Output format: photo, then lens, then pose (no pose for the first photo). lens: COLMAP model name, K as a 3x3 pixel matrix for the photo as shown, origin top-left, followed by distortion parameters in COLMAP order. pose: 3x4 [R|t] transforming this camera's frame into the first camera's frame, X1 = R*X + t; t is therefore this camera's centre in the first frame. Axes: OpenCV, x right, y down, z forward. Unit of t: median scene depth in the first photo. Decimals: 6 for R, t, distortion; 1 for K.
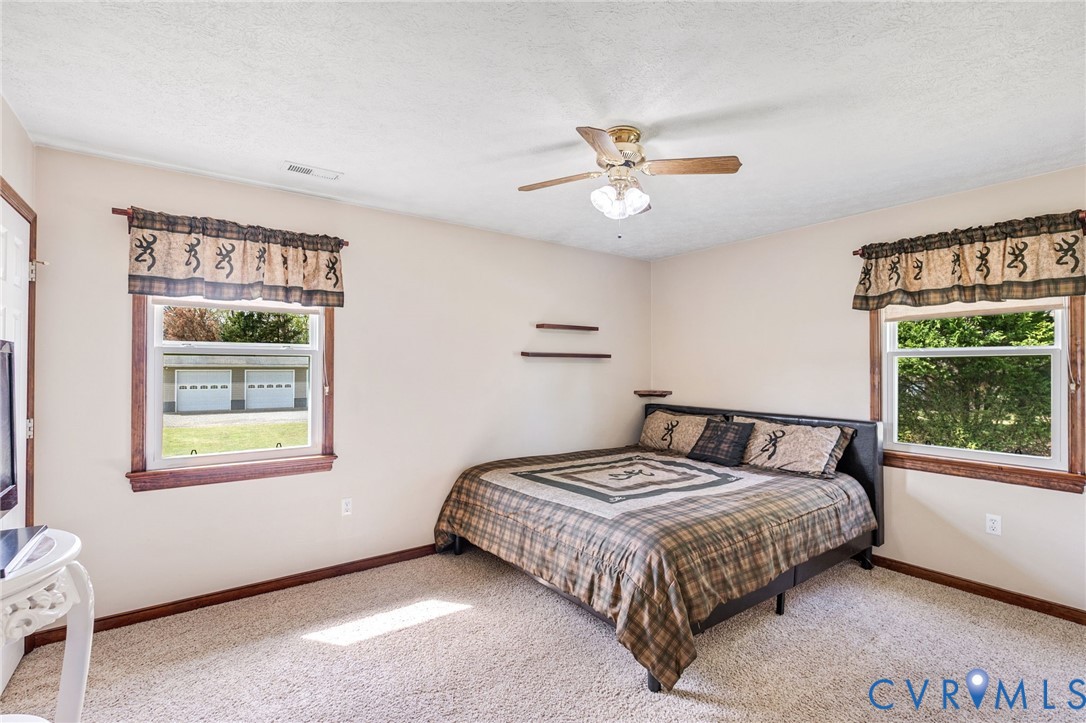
lens RADIAL K [[497.7, 0, 540.6], [0, 497.7, 365.4], [0, 0, 1]] dist [0.000756, -0.000047]
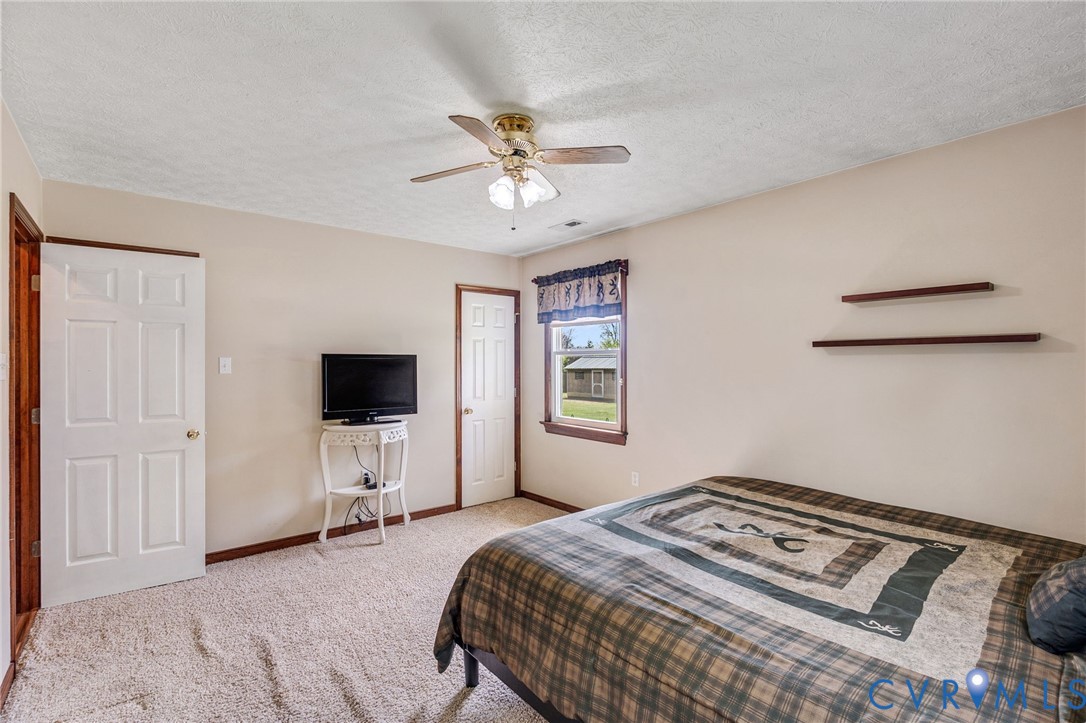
lens RADIAL K [[497.7, 0, 538.7], [0, 497.7, 362.0], [0, 0, 1]] dist [0.000756, -0.000047]
pose [[0.064710, -0.005910, -0.997887, 0.859818], [0.003934, 0.999976, -0.005668, 0.006731], [0.997896, -0.003559, 0.064732, 0.749312]]
